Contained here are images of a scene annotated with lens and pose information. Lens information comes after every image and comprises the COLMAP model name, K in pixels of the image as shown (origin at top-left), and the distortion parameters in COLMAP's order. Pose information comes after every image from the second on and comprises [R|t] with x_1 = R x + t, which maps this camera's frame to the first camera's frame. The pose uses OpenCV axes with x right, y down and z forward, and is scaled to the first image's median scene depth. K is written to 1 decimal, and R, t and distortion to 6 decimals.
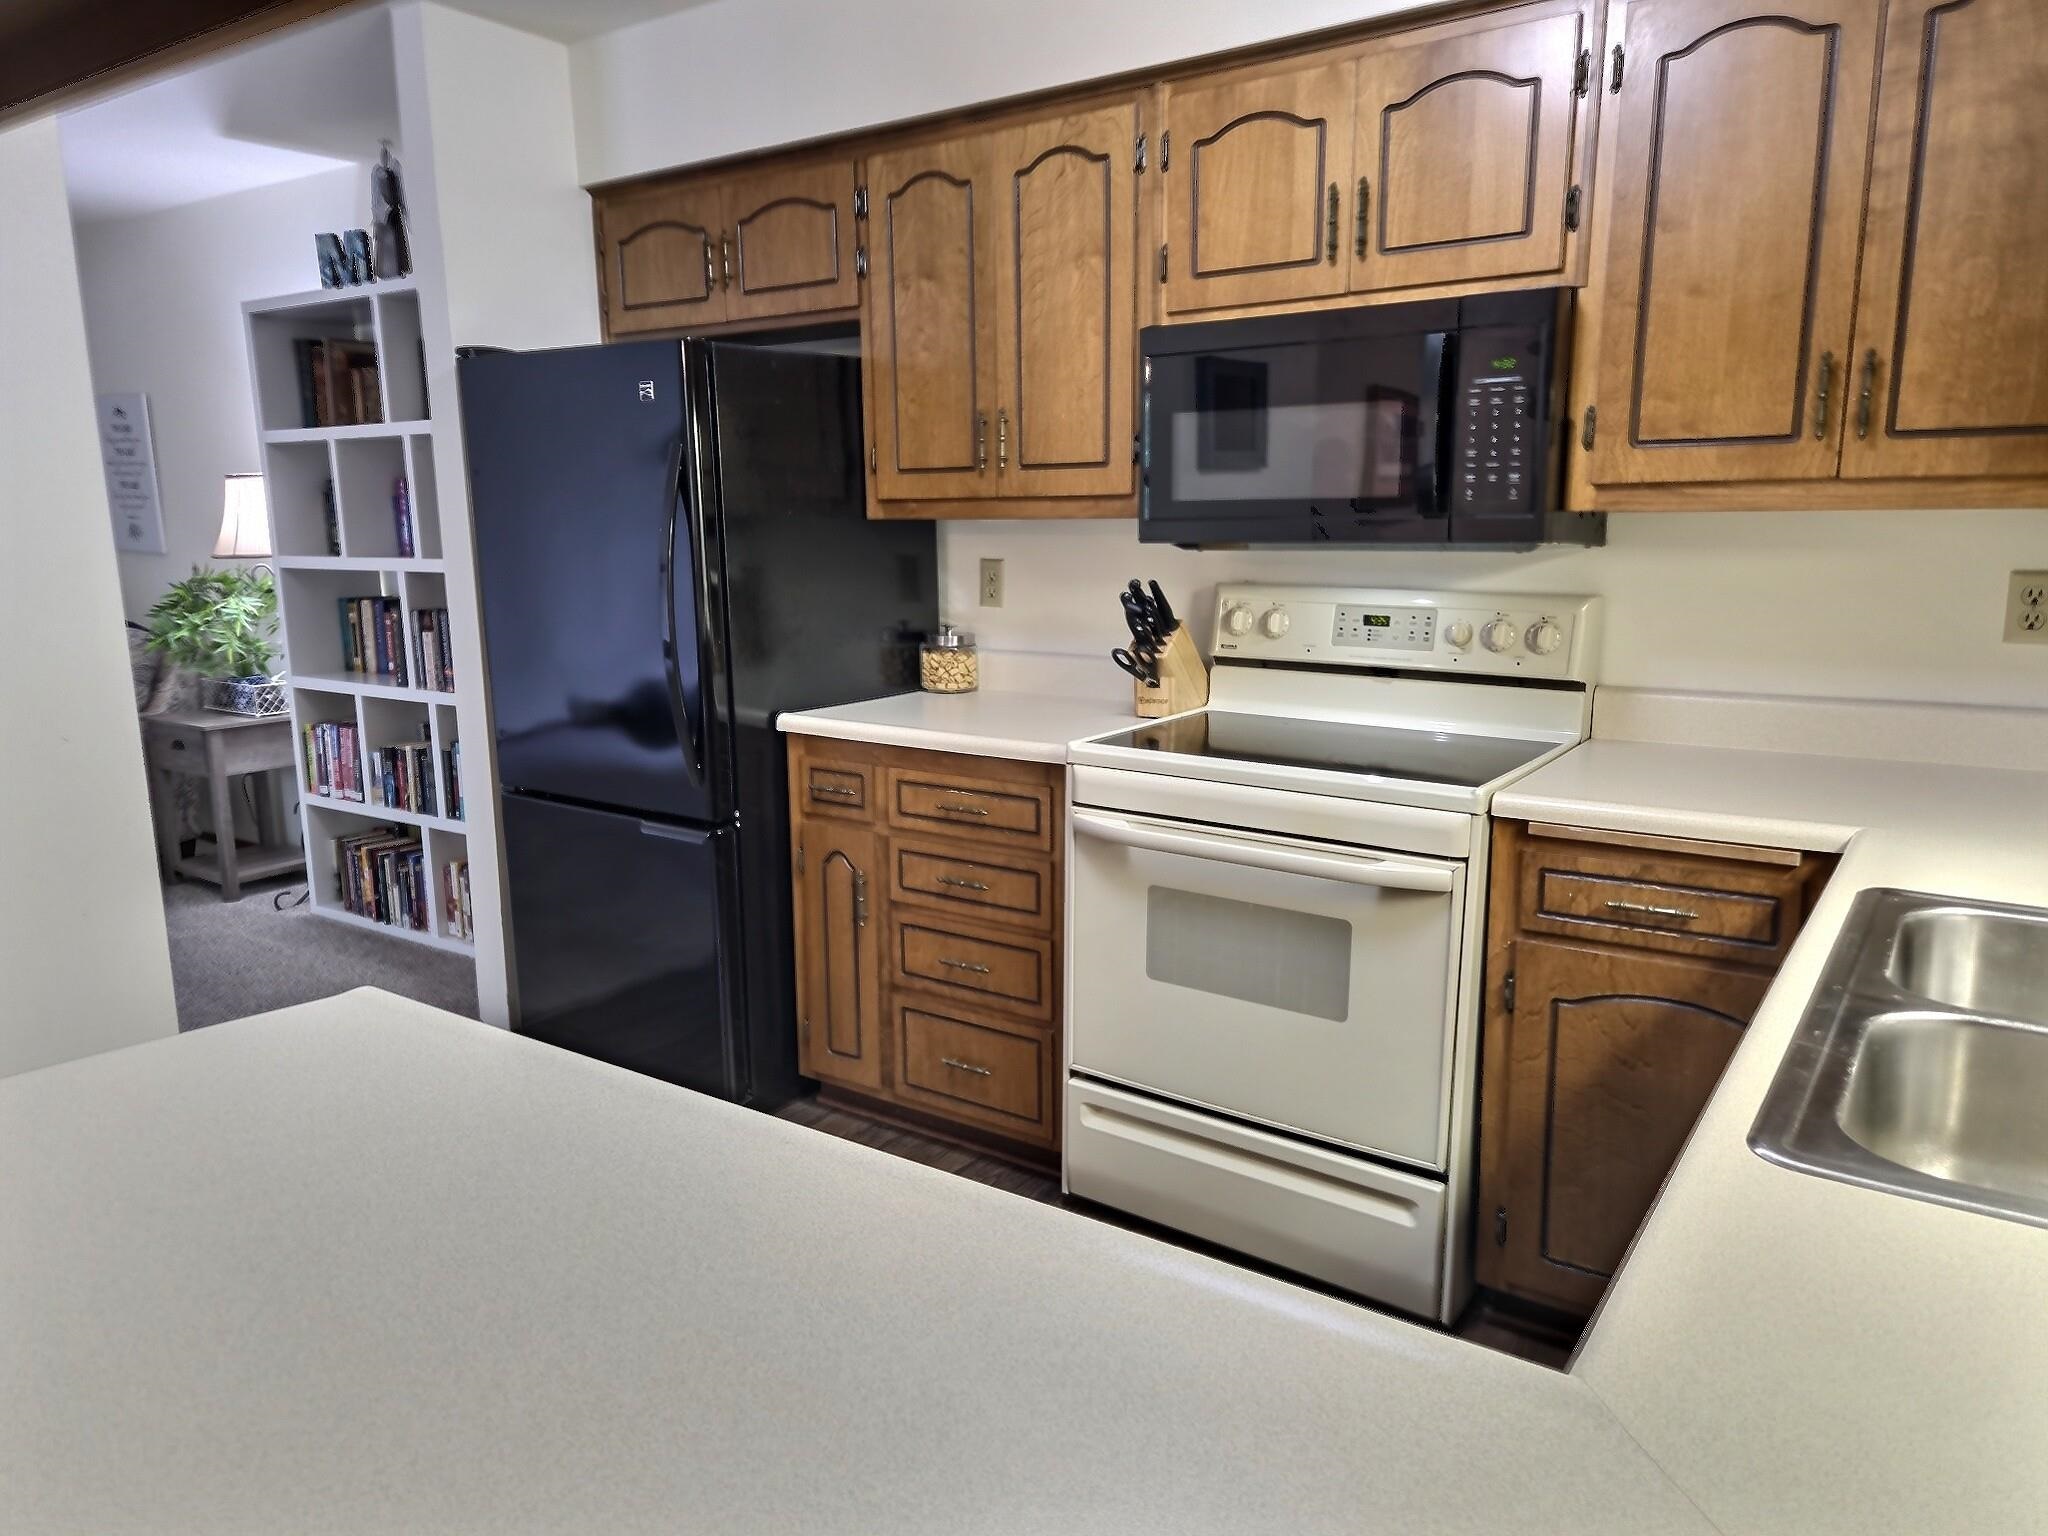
lens RADIAL K [[1379.4, 0, 1023.6], [0, 1379.4, 784.6], [0, 0, 1]] dist [0.055750, -0.040423]
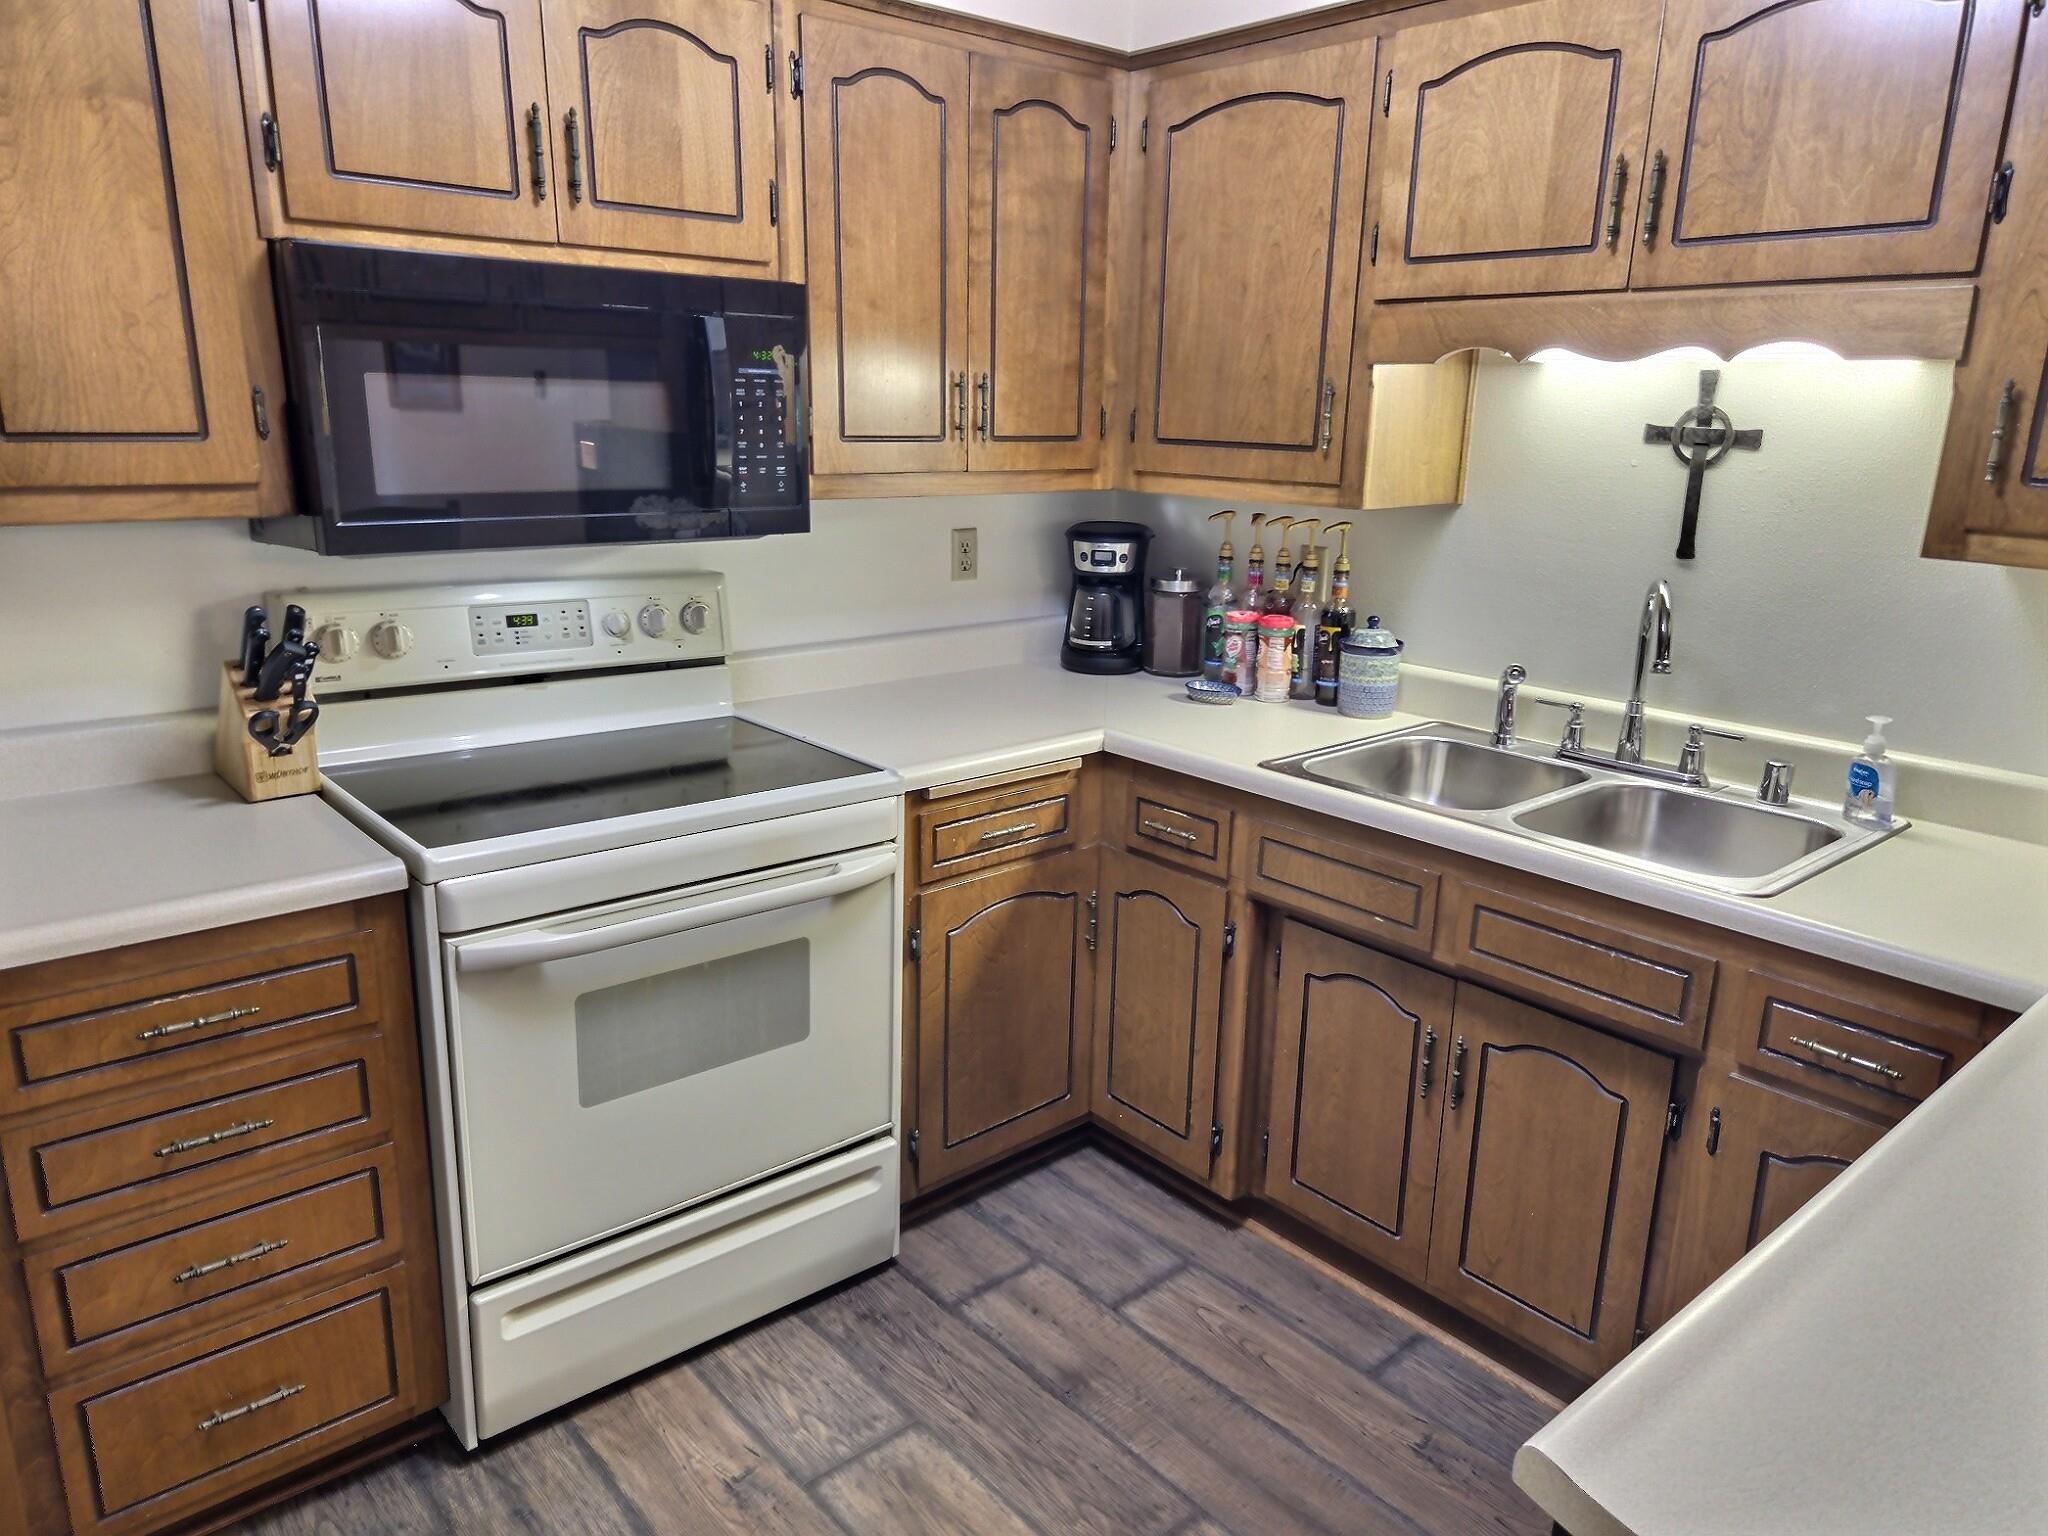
lens RADIAL K [[1379.4, 0, 1025.7], [0, 1379.4, 777.2], [0, 0, 1]] dist [0.055750, -0.040423]
pose [[0.250121, -0.243793, 0.937019, -0.537435], [0.162285, 0.964645, 0.207661, -0.164604], [-0.954517, 0.100123, 0.280842, 0.505149]]
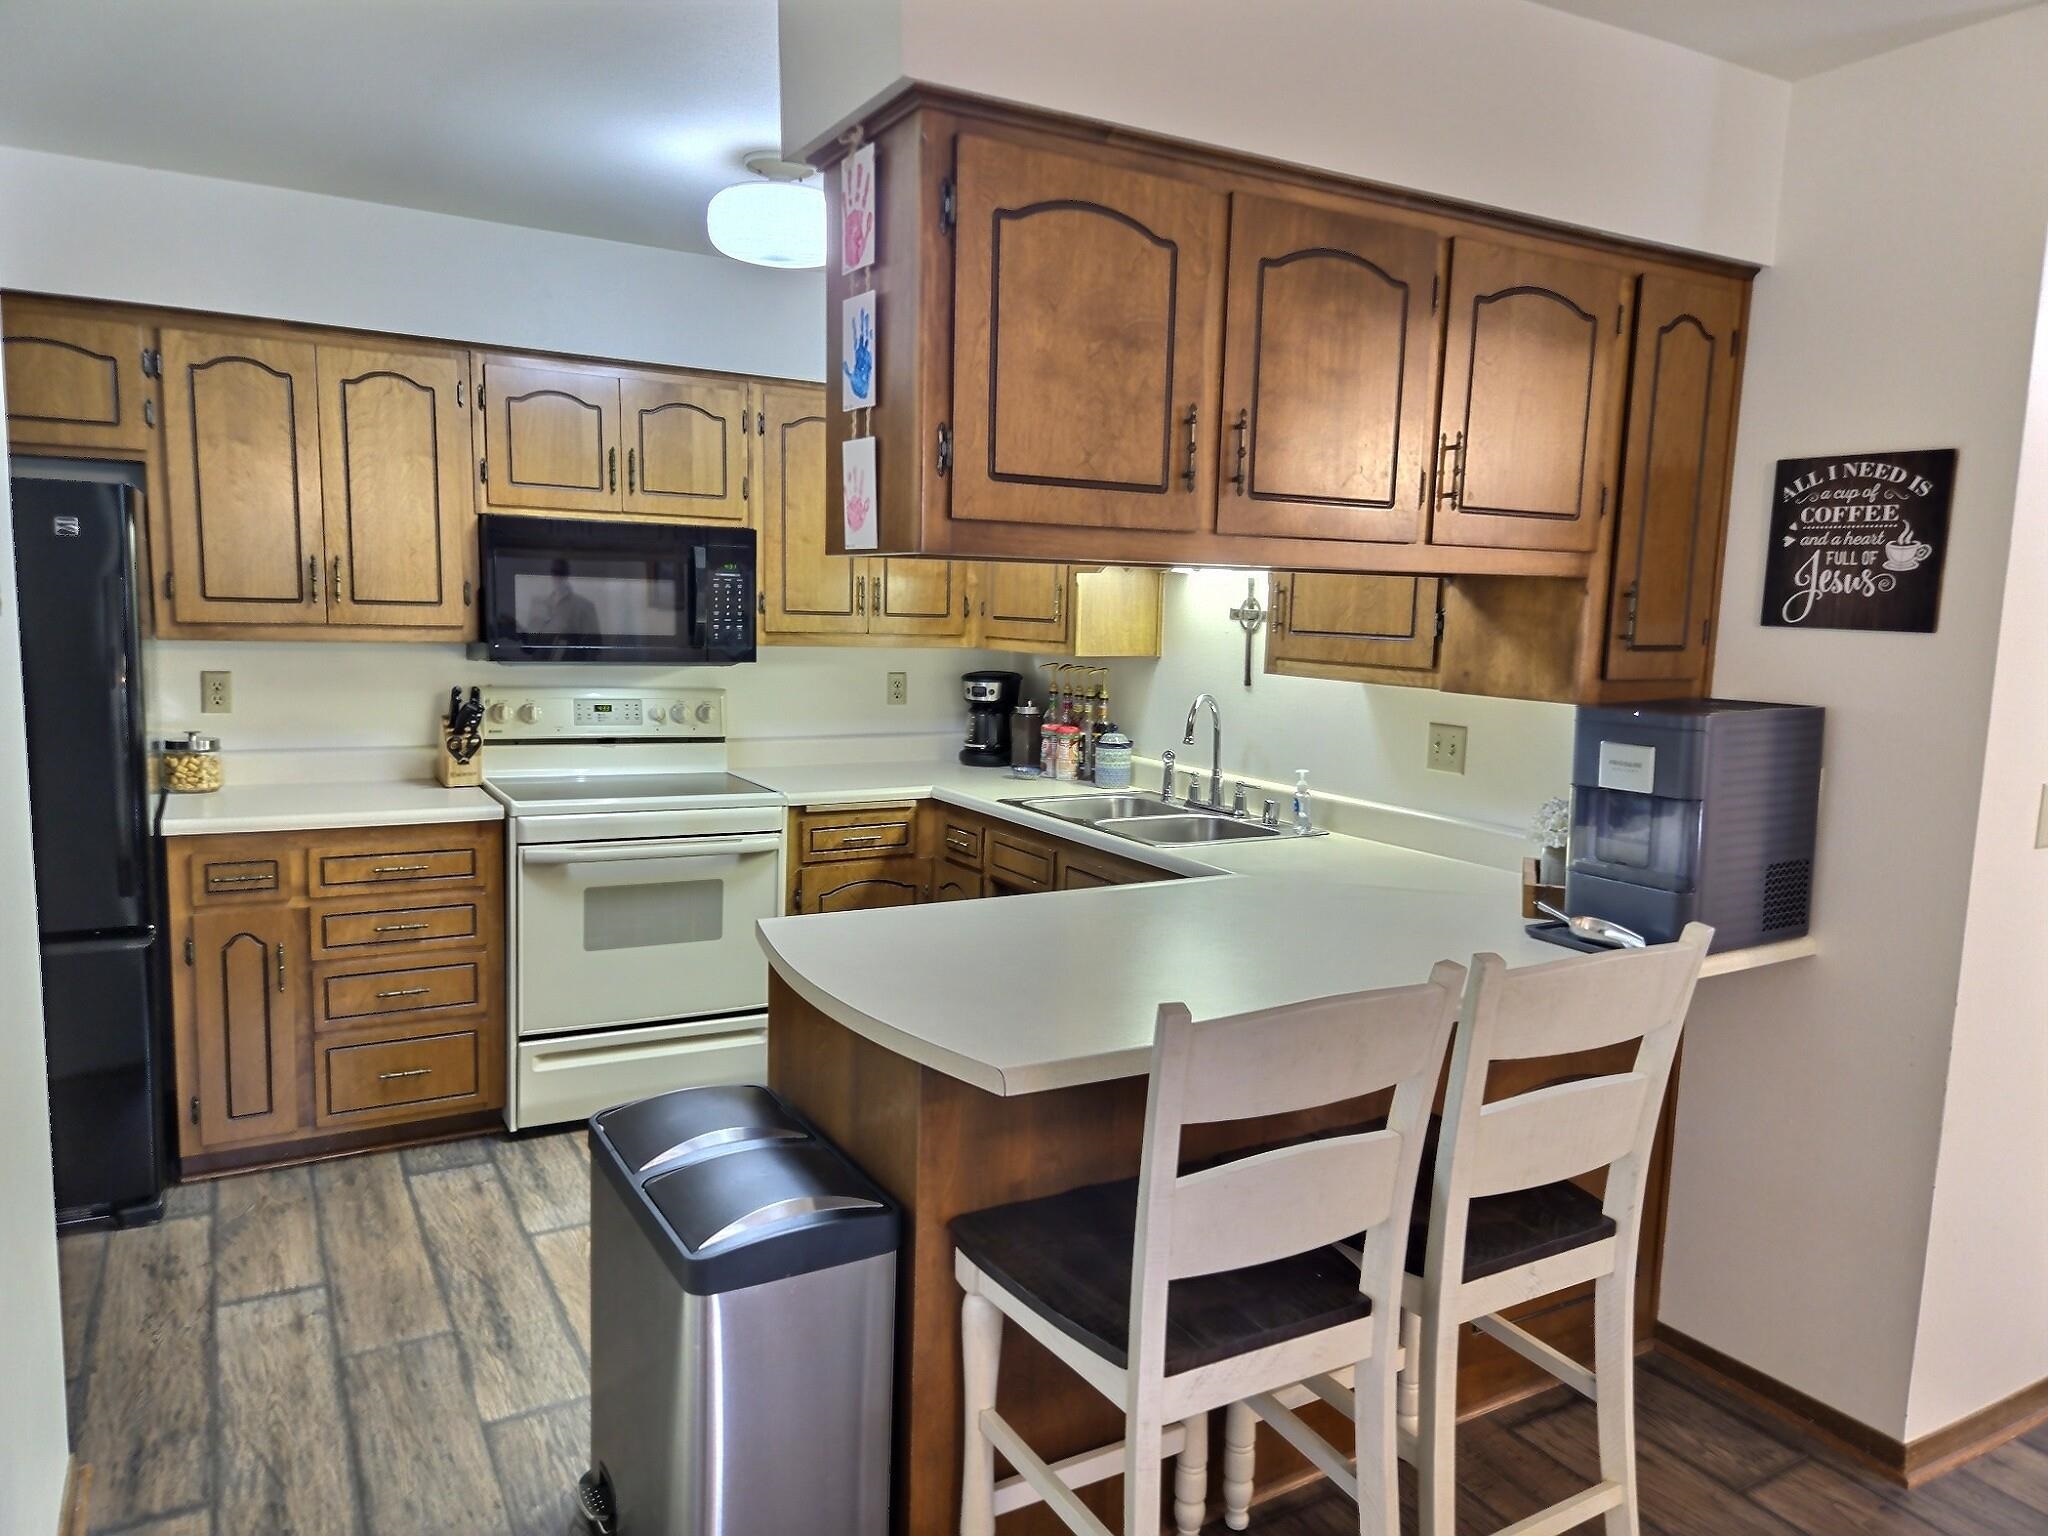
lens RADIAL K [[1379.4, 0, 1037.3], [0, 1379.4, 773.4], [0, 0, 1]] dist [0.055750, -0.040423]
pose [[0.423039, -0.092520, 0.901376, -1.022907], [0.142867, 0.989141, 0.034478, -0.032105], [-0.894778, 0.114191, 0.431663, -0.108691]]
